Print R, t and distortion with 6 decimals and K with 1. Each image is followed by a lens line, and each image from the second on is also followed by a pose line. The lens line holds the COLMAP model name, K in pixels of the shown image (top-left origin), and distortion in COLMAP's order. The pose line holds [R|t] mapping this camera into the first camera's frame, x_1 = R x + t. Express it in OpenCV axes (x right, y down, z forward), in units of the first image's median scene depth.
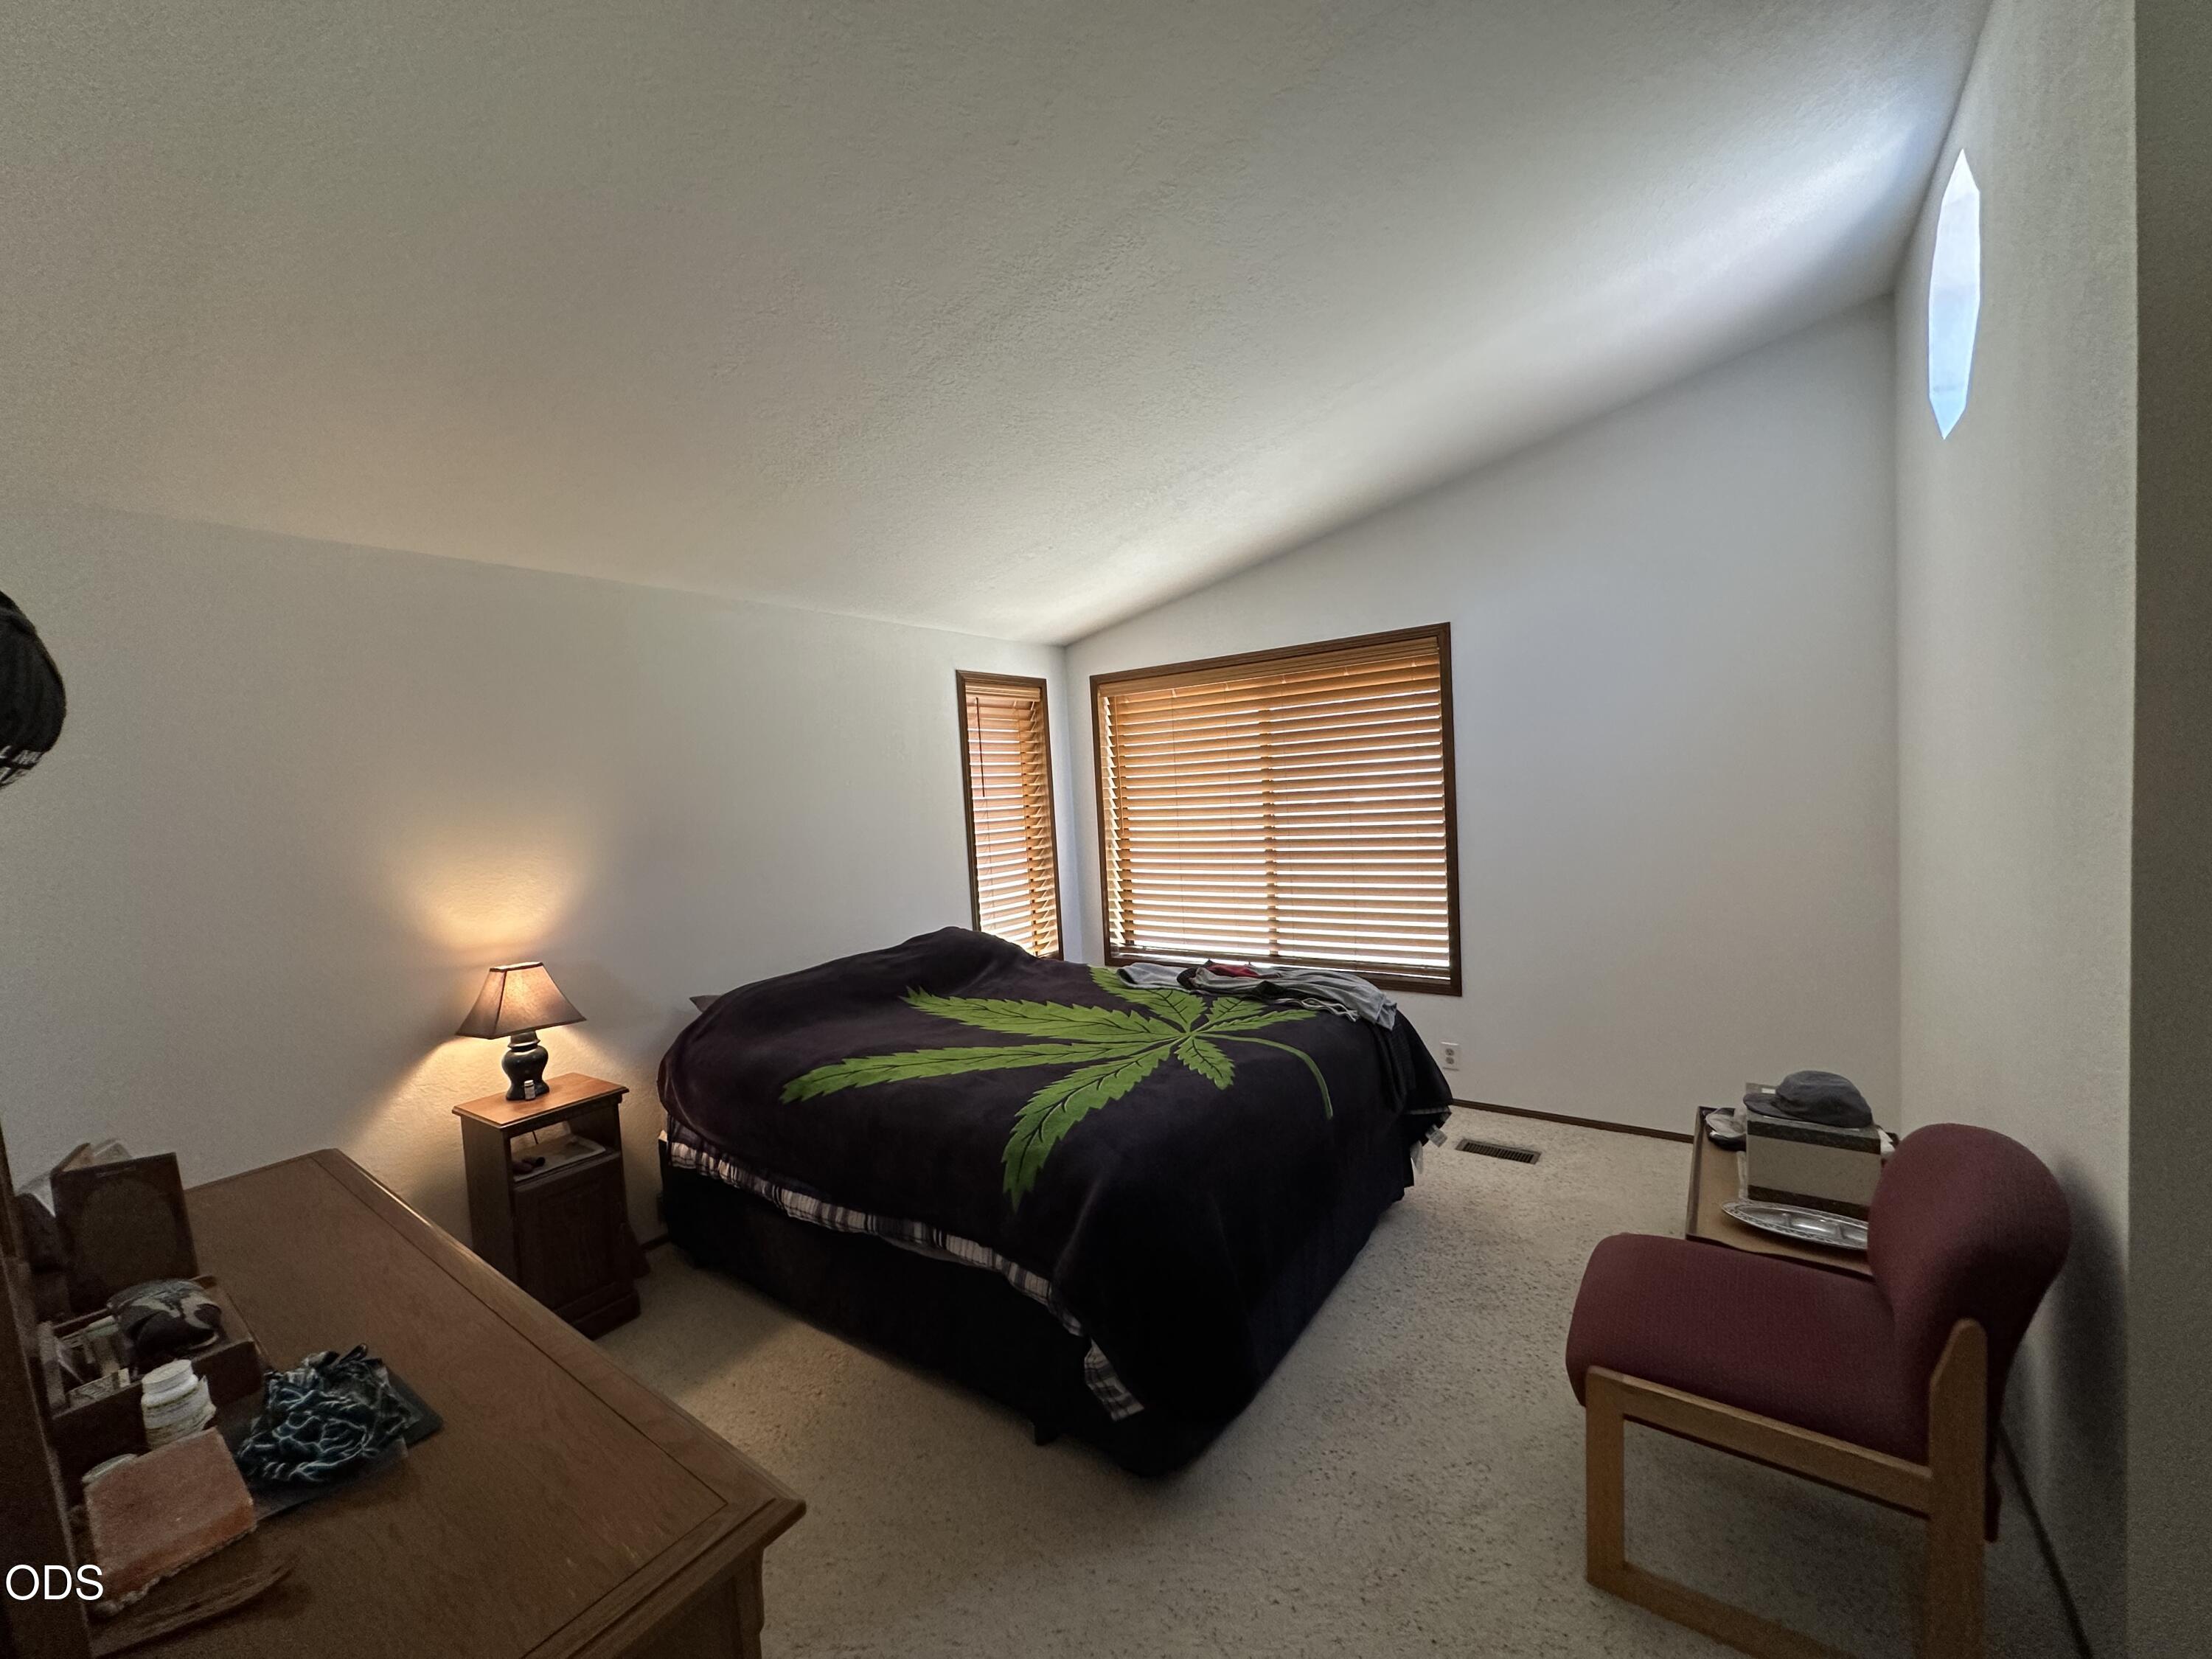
lens RADIAL K [[880.2, 0, 1106.0], [0, 880.2, 829.5], [0, 0, 1]] dist [-0.001290, -0.000128]
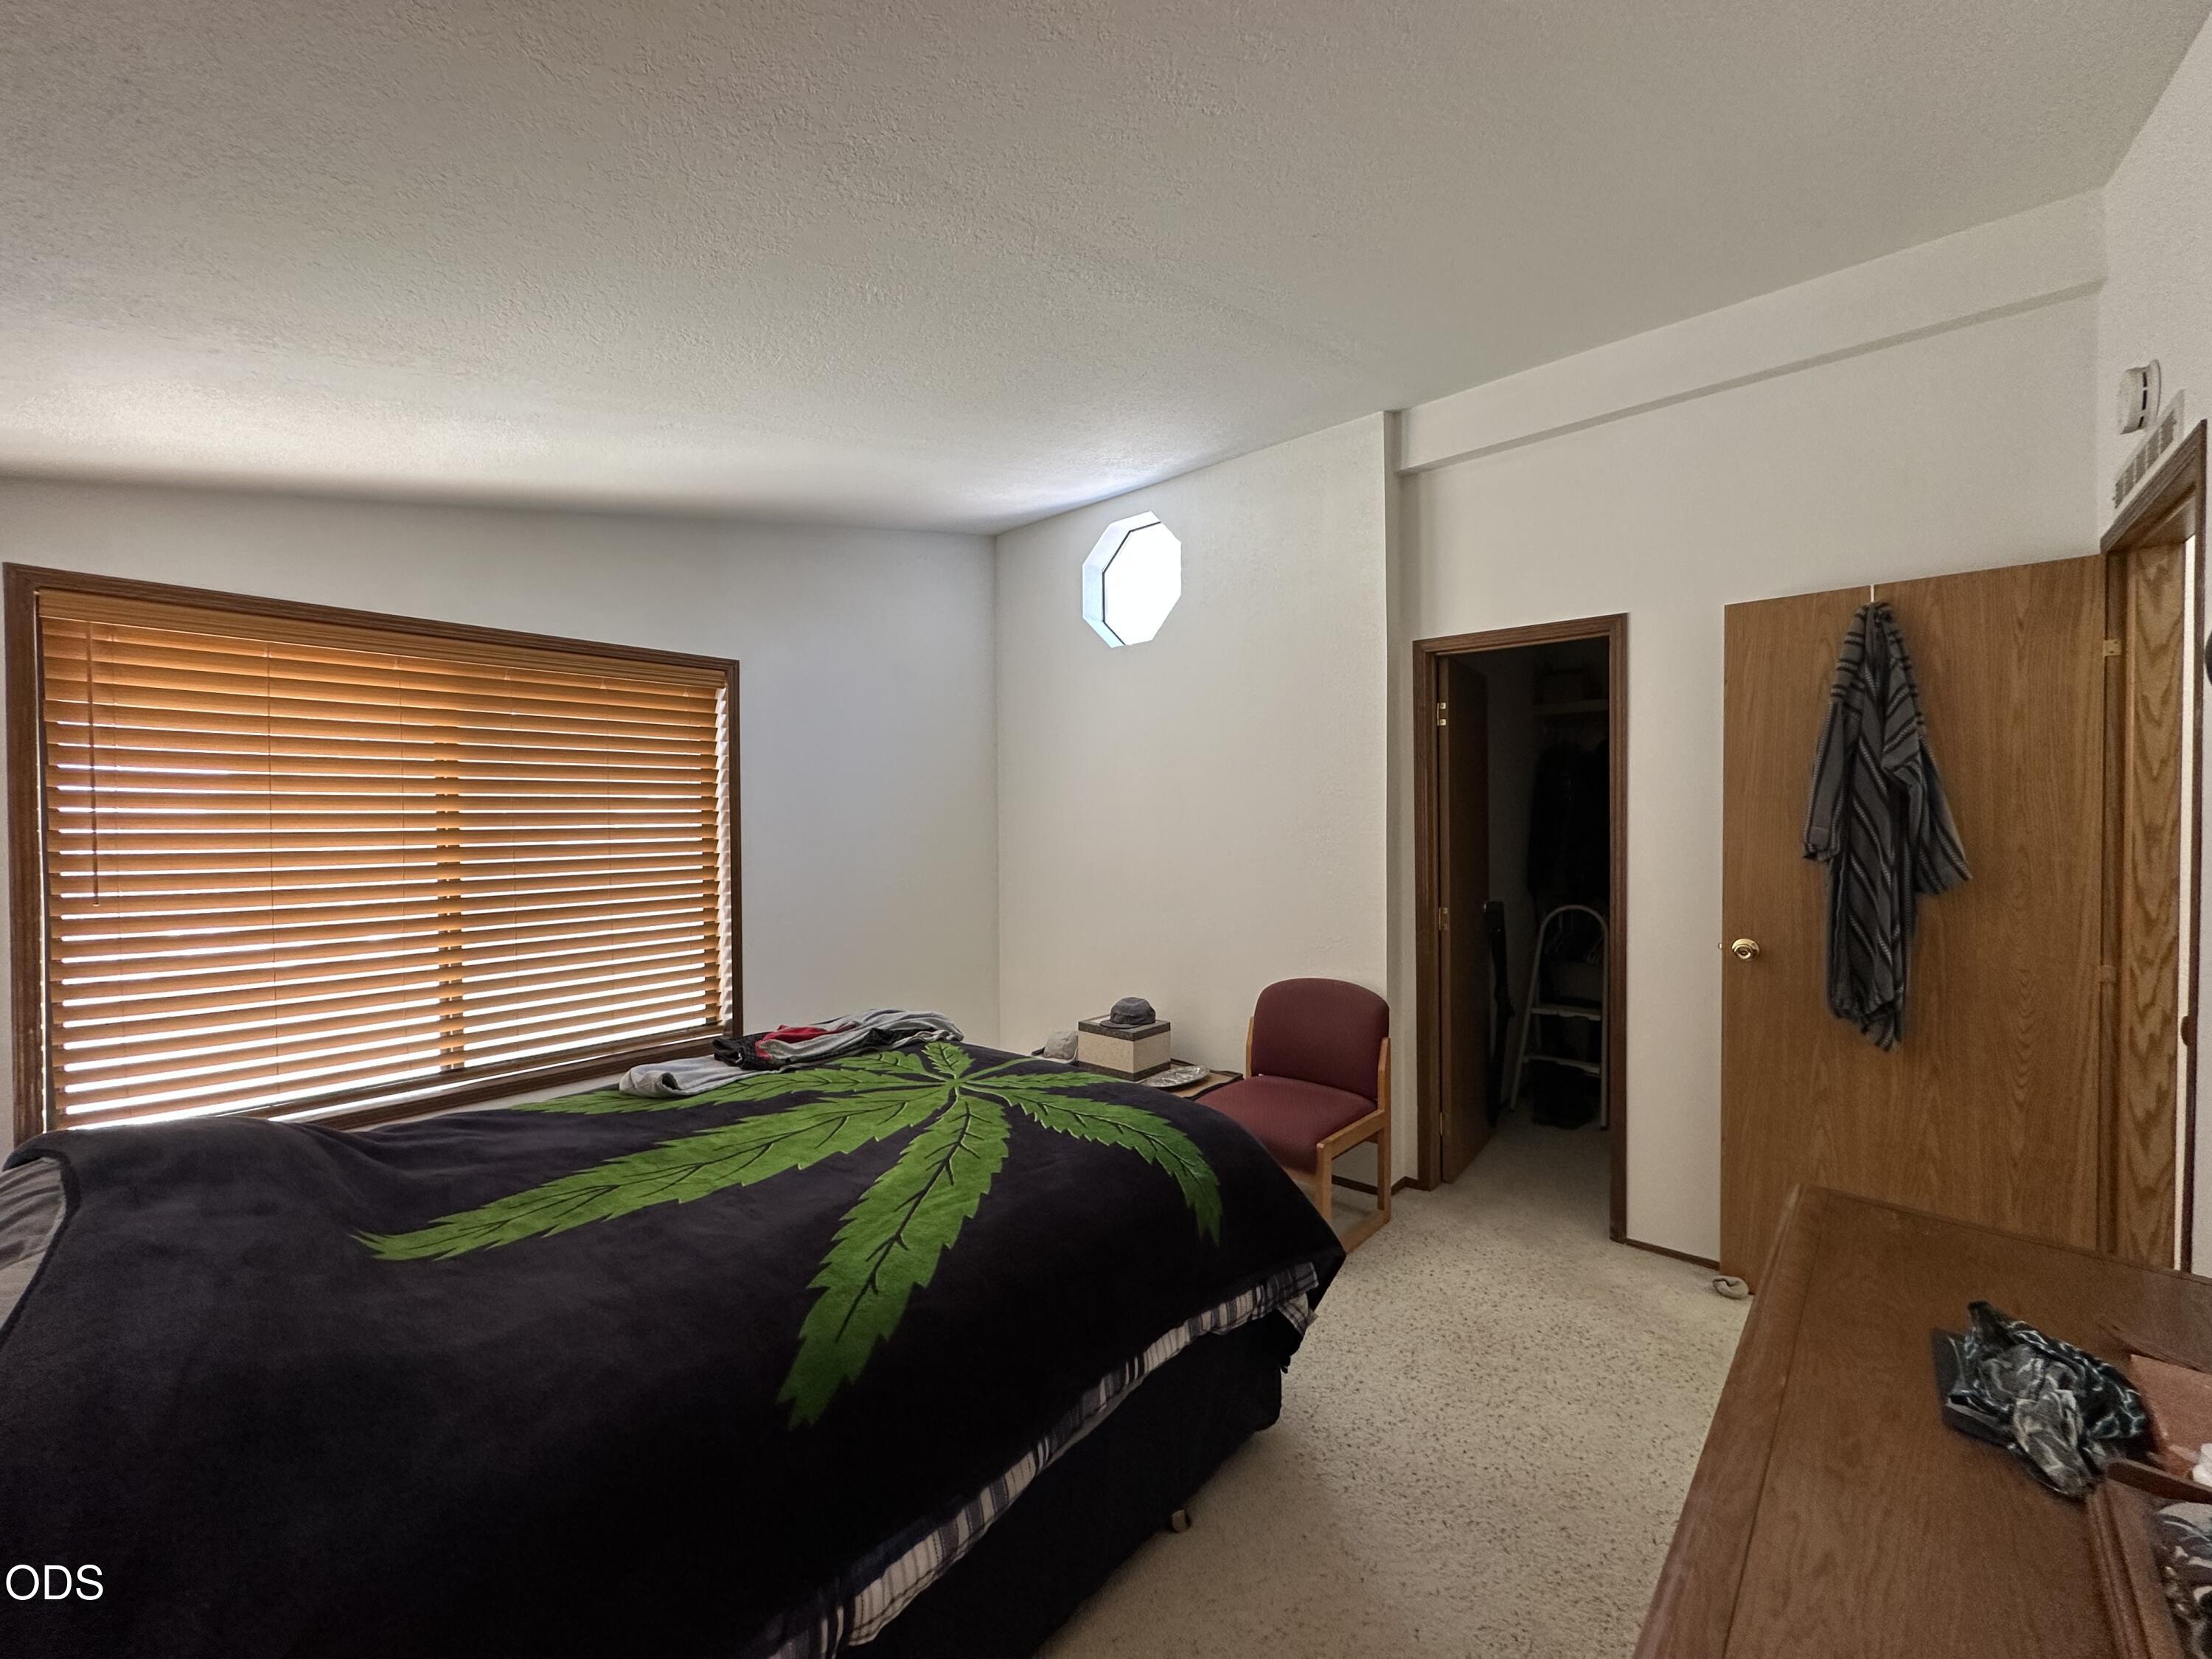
lens RADIAL K [[880.2, 0, 1106.0], [0, 880.2, 829.5], [0, 0, 1]] dist [-0.001290, -0.000128]
pose [[0.111835, 0.043010, 0.992796, -0.784694], [0.053000, 0.997383, -0.049179, 0.031413], [-0.992312, 0.058118, 0.109262, 0.747323]]
